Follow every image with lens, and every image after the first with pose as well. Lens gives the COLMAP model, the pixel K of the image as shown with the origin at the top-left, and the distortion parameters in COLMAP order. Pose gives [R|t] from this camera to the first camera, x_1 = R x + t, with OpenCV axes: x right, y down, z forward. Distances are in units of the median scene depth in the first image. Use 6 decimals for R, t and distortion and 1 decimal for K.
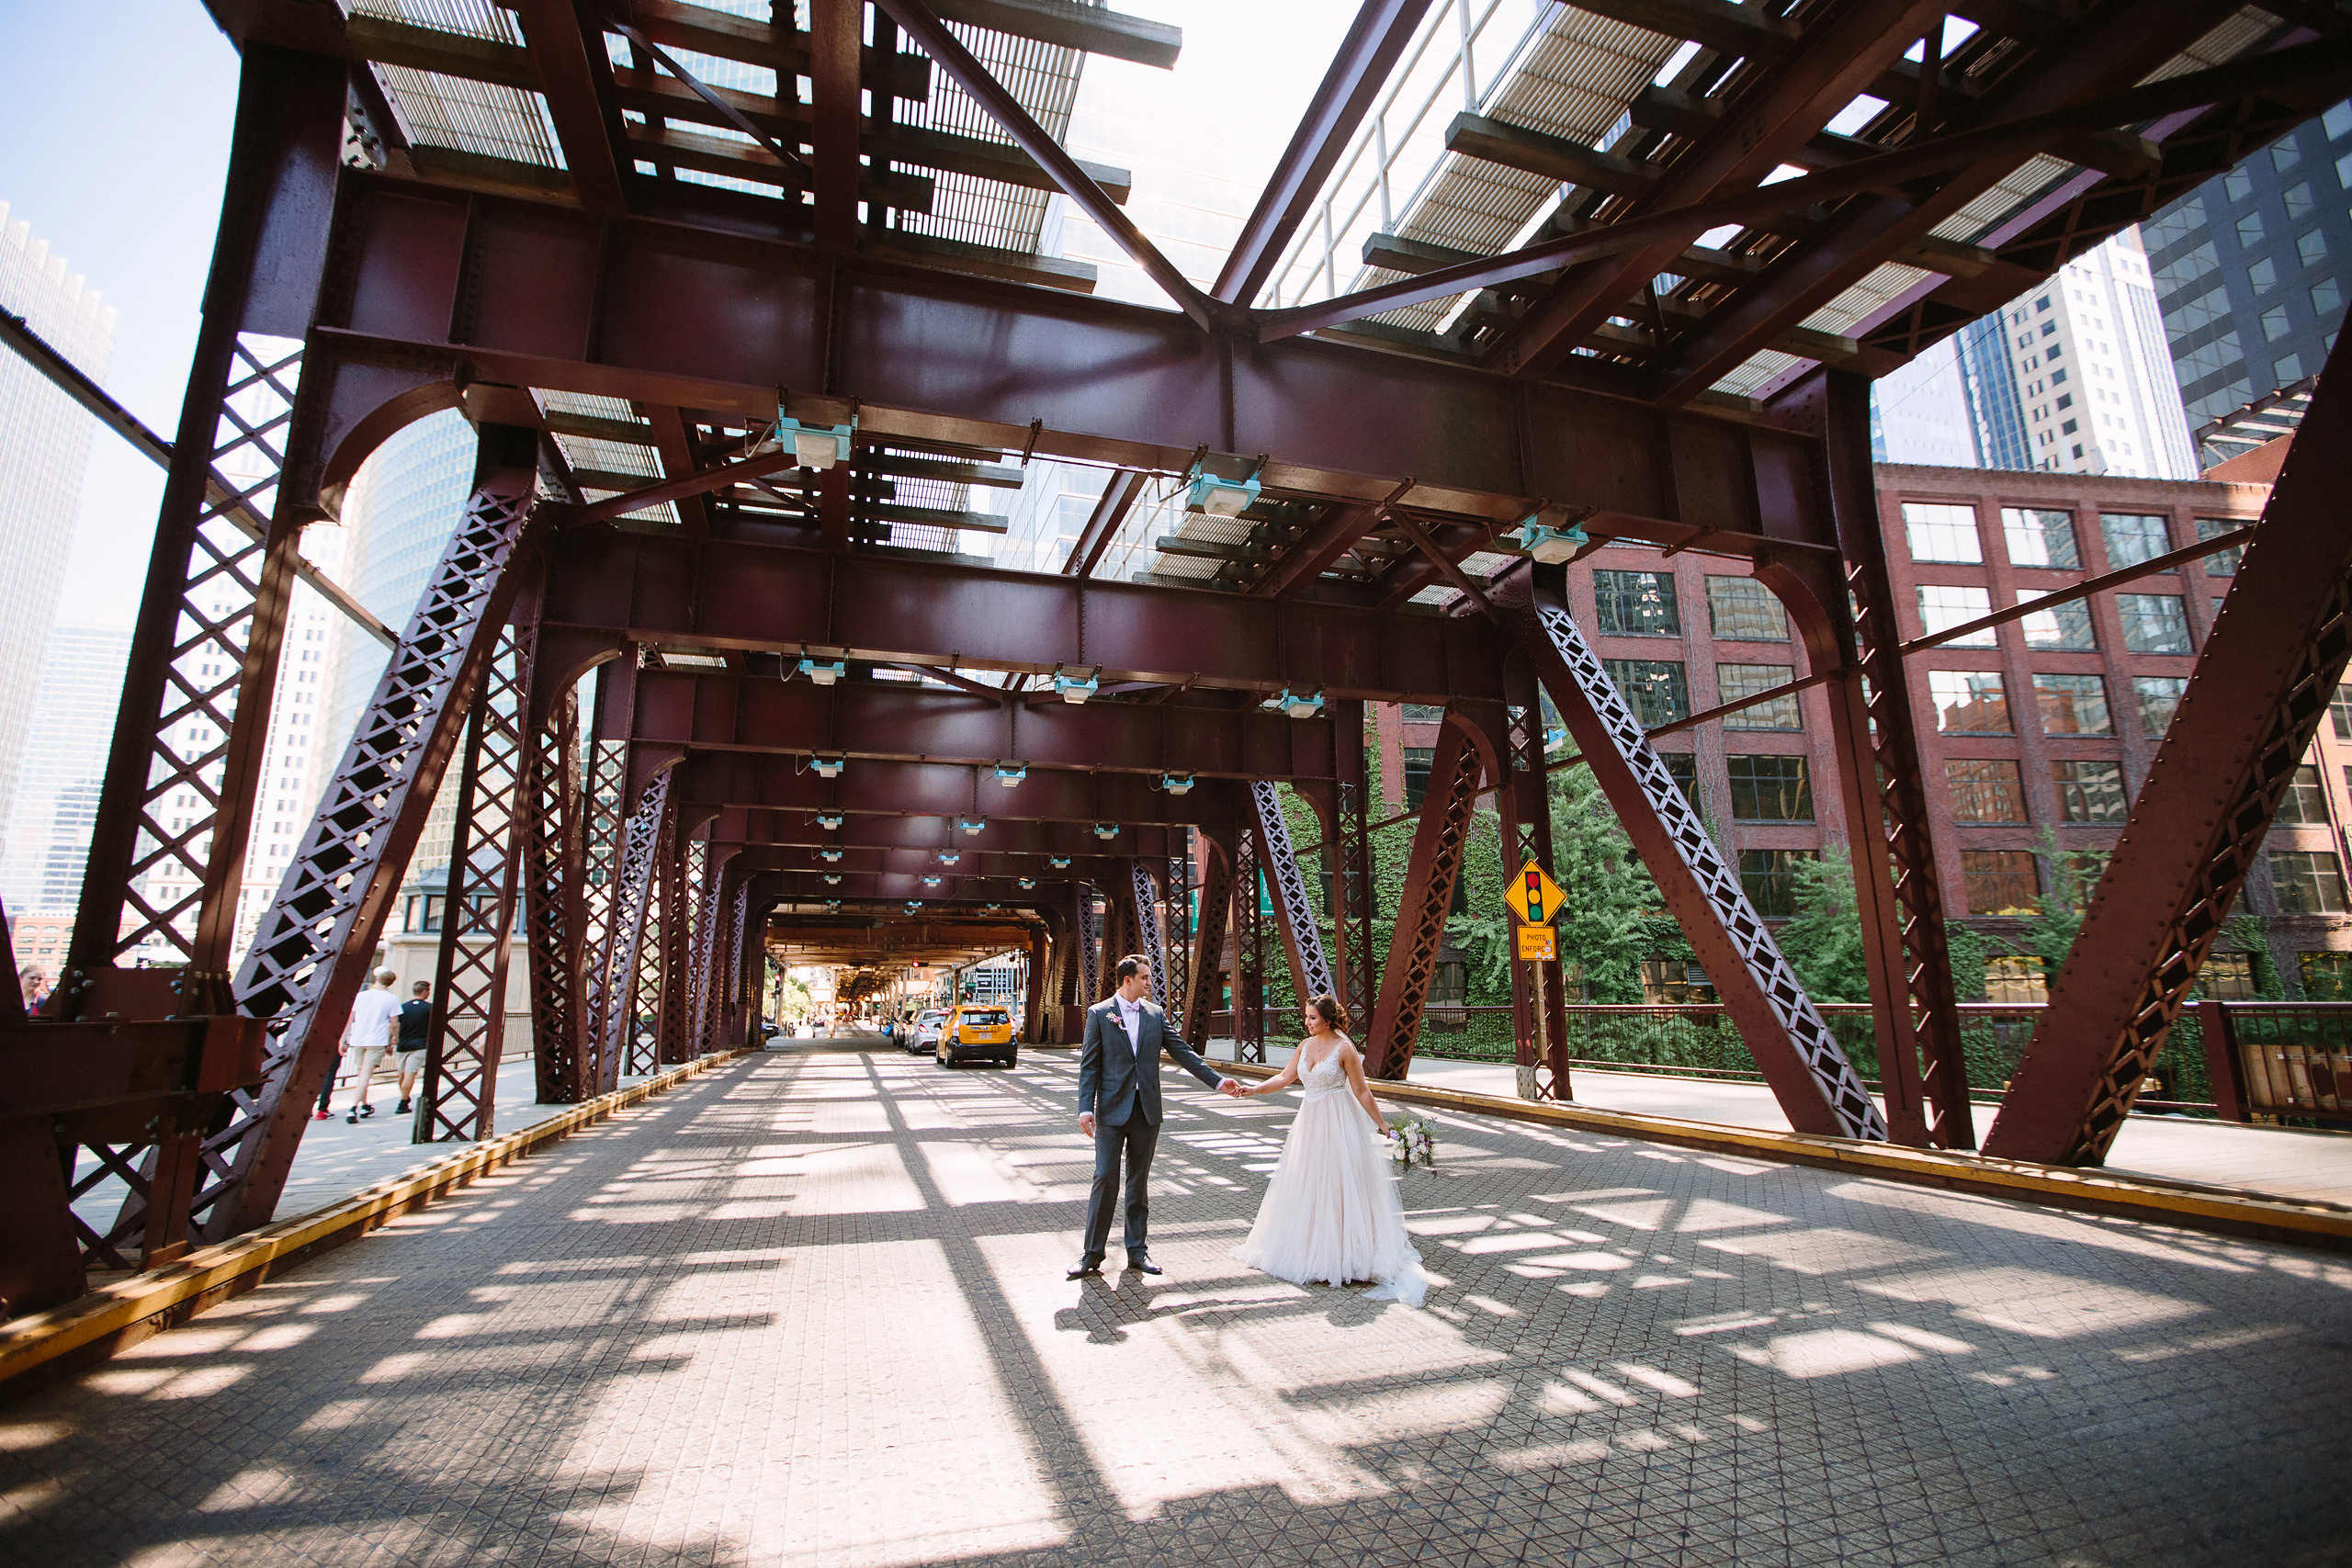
lens RADIAL K [[1091.7, 0, 1176.0], [0, 1091.7, 784.0], [0, 0, 1]] dist [-0.052561, 0.018906]
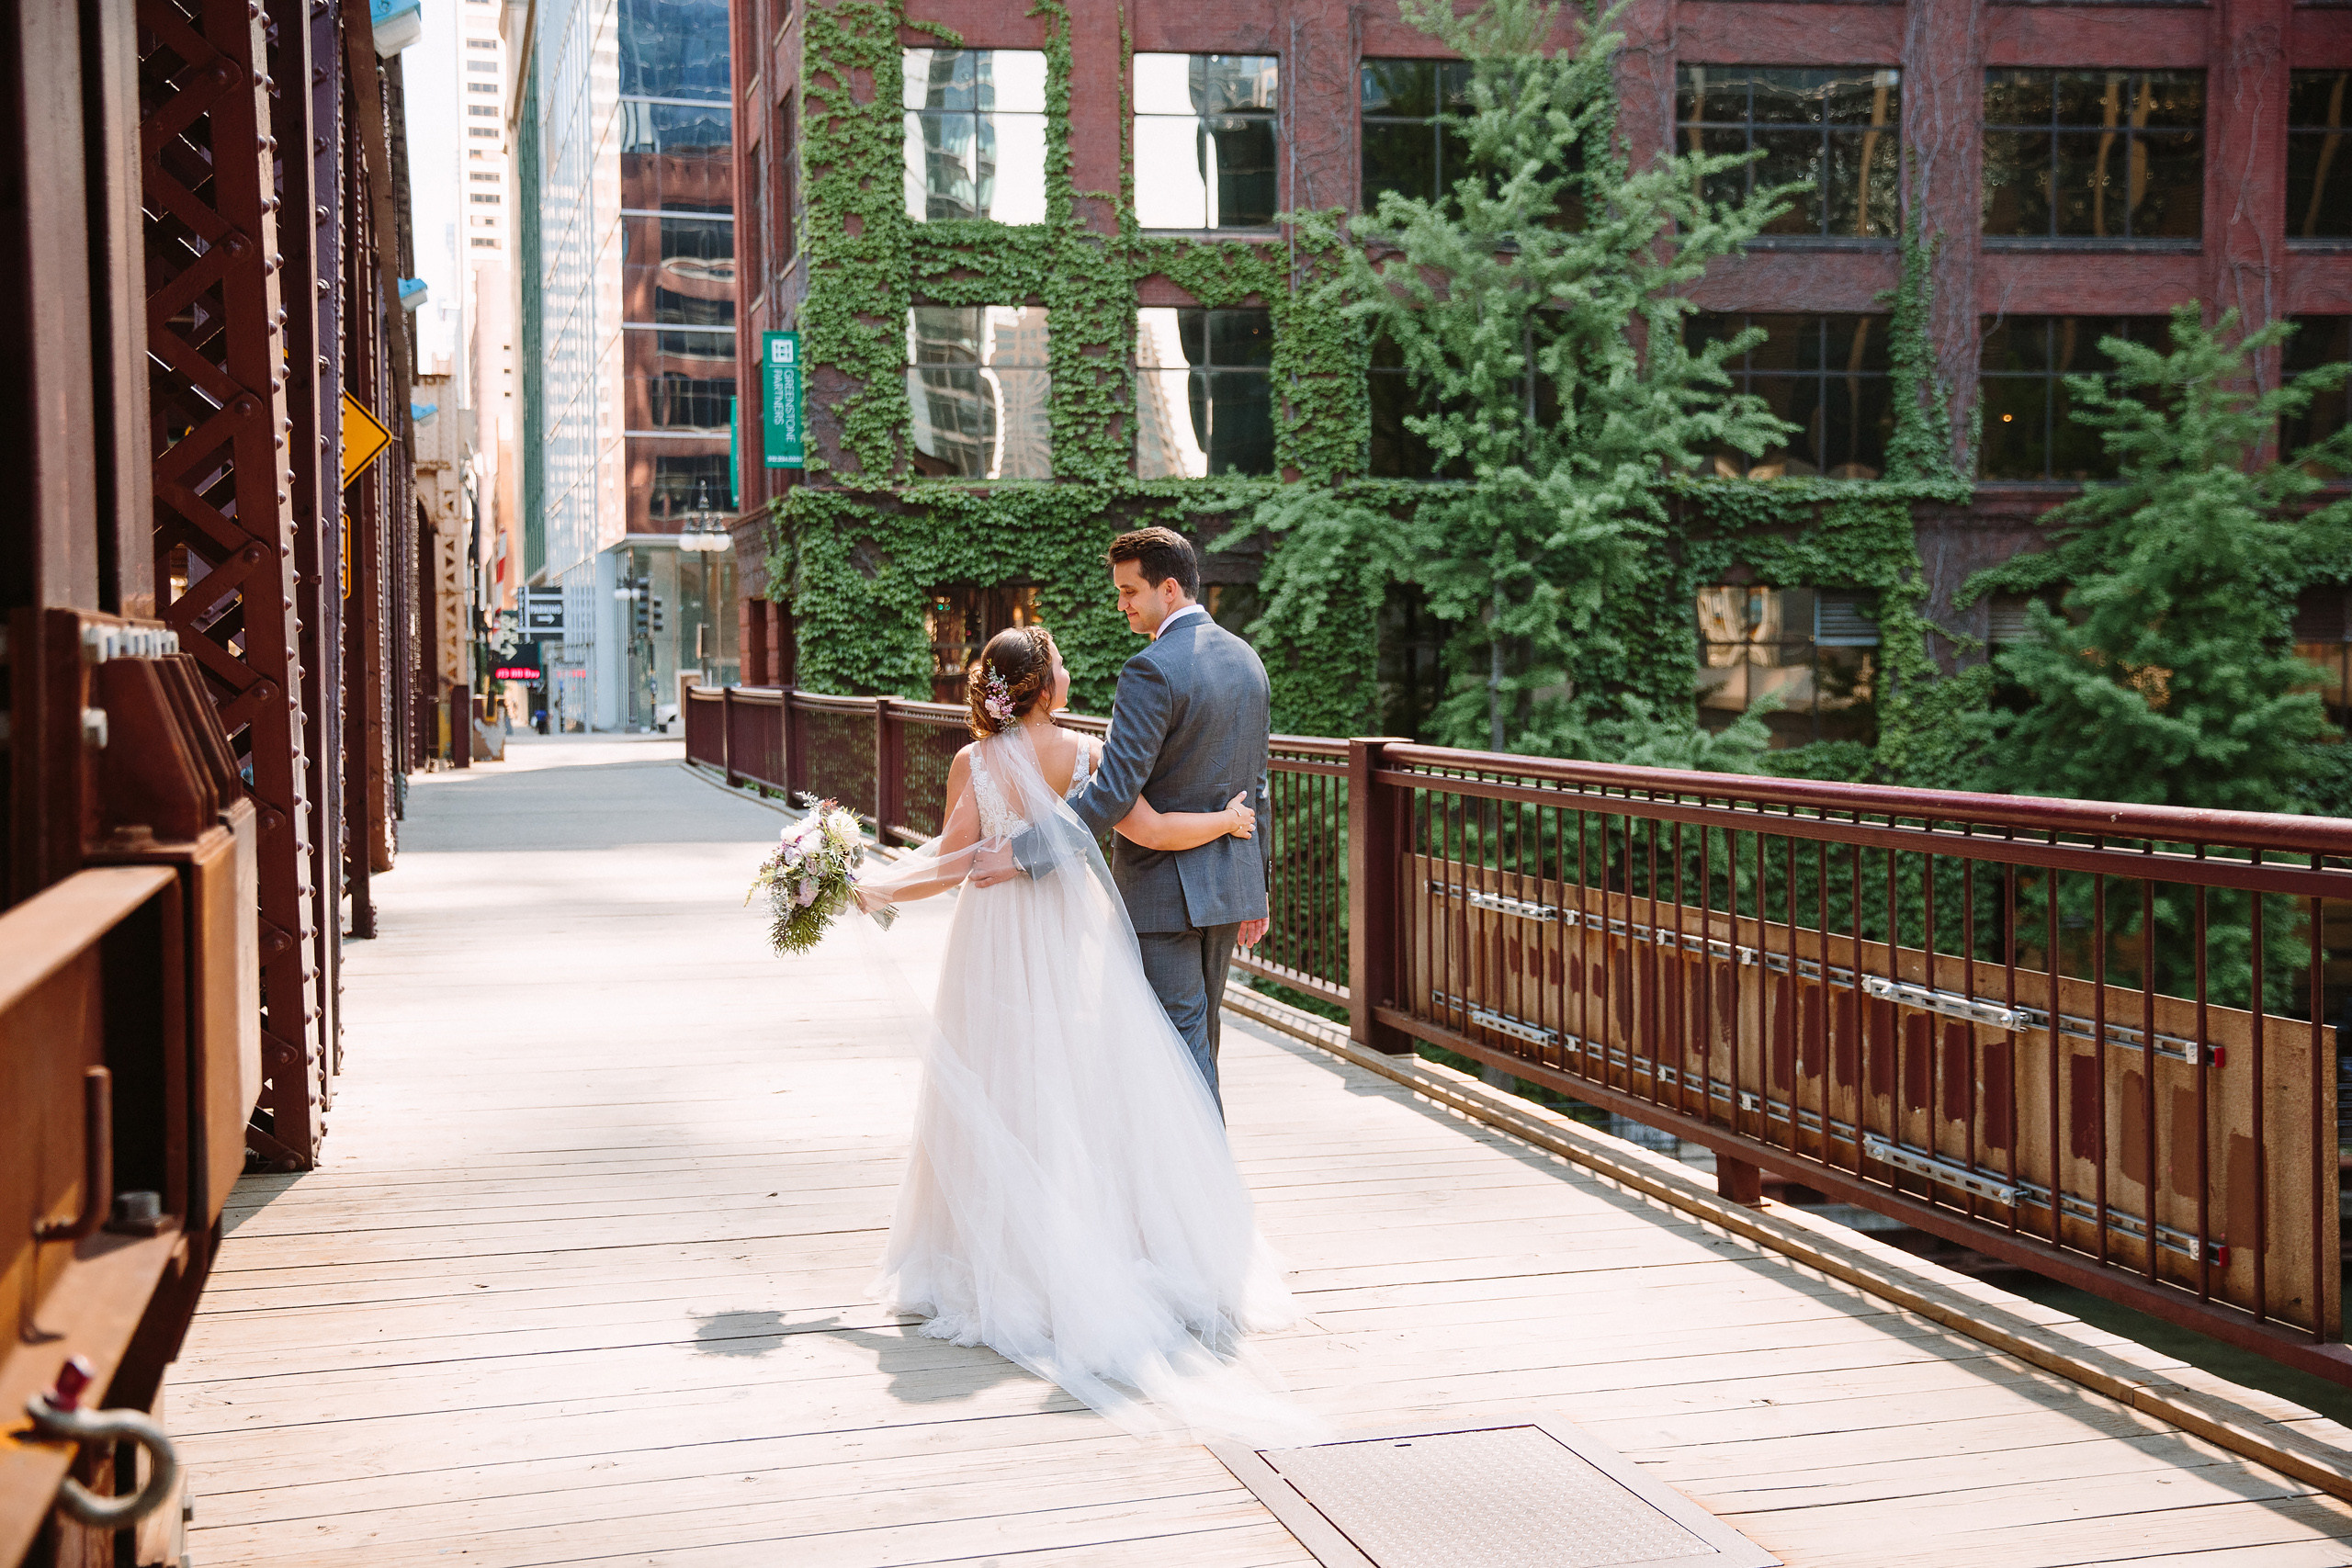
lens RADIAL K [[2570.3, 0, 1176.0], [0, 2570.3, 784.0], [0, 0, 1]] dist [0.012876, 0.122874]
pose [[0.999922, 0.006325, -0.010726, 0.801791], [-0.003530, 0.970042, 0.242912, -0.005916], [0.011941, -0.242855, 0.969989, 0.066326]]
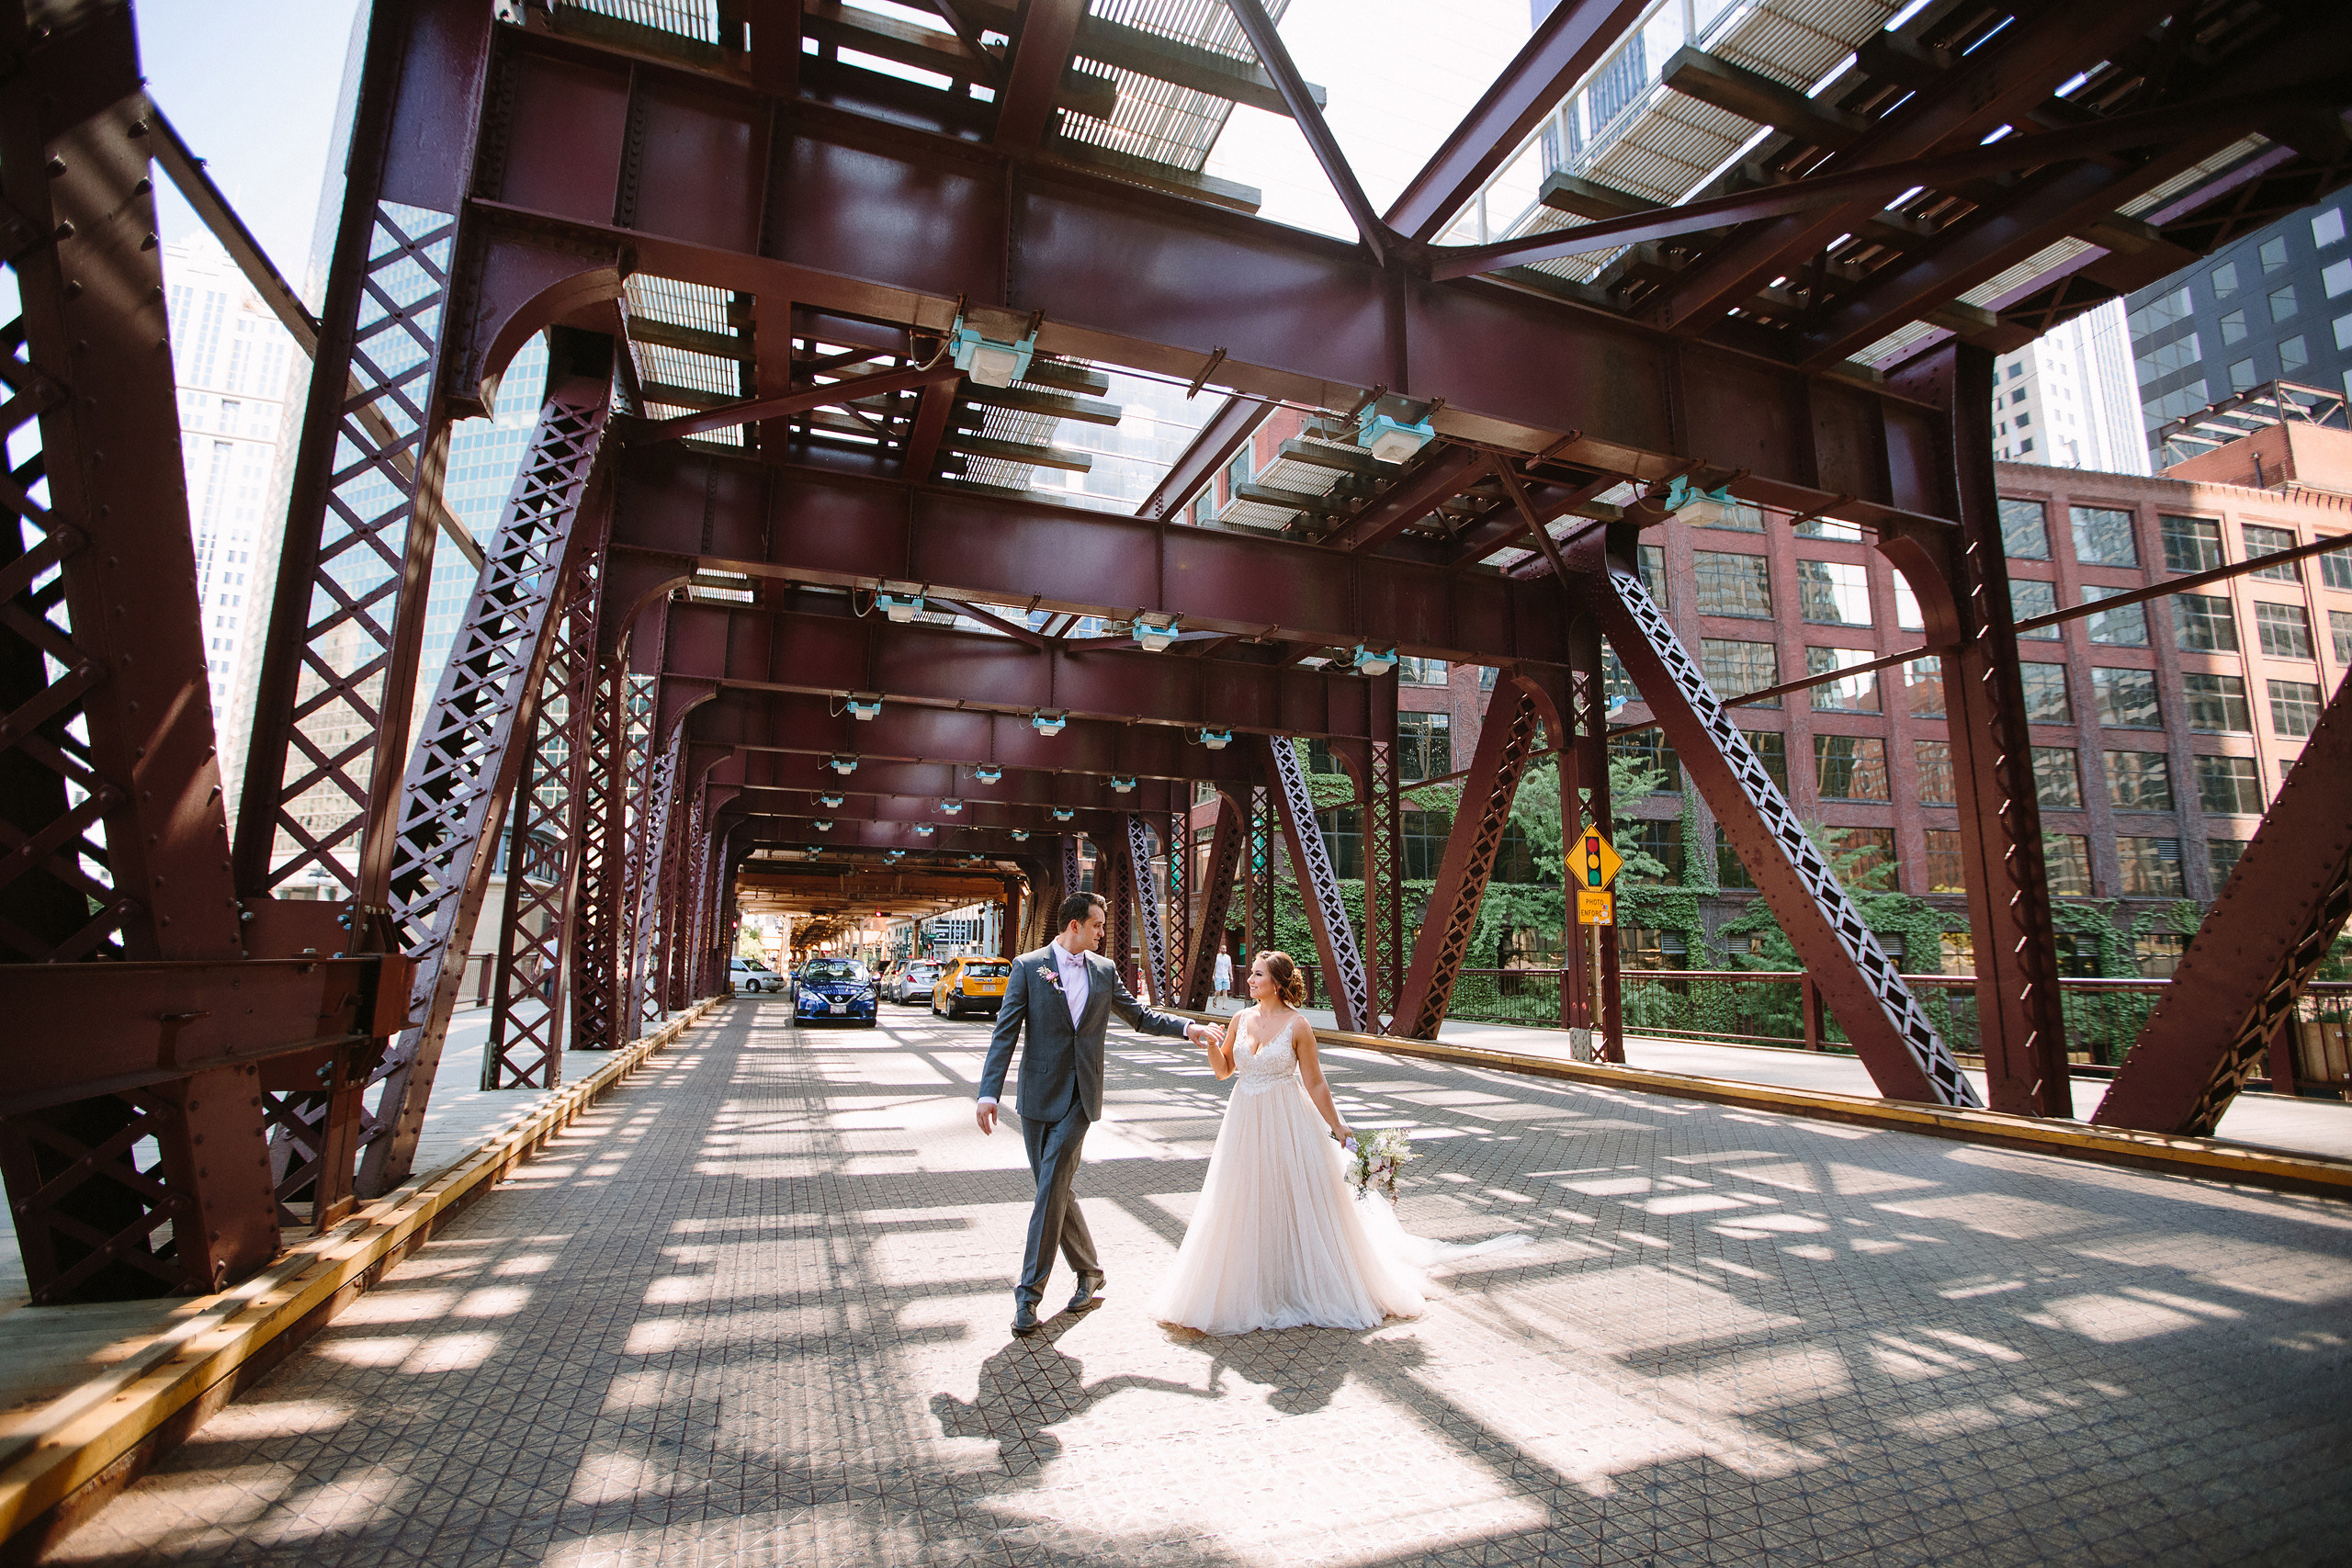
lens RADIAL K [[1091.7, 0, 1176.0], [0, 1091.7, 784.0], [0, 0, 1]] dist [-0.052561, 0.018906]
pose [[0.998304, 0.029964, 0.049910, -0.134087], [-0.031884, 0.998764, 0.038132, 0.007455], [-0.048706, -0.039658, 0.998026, 0.025270]]
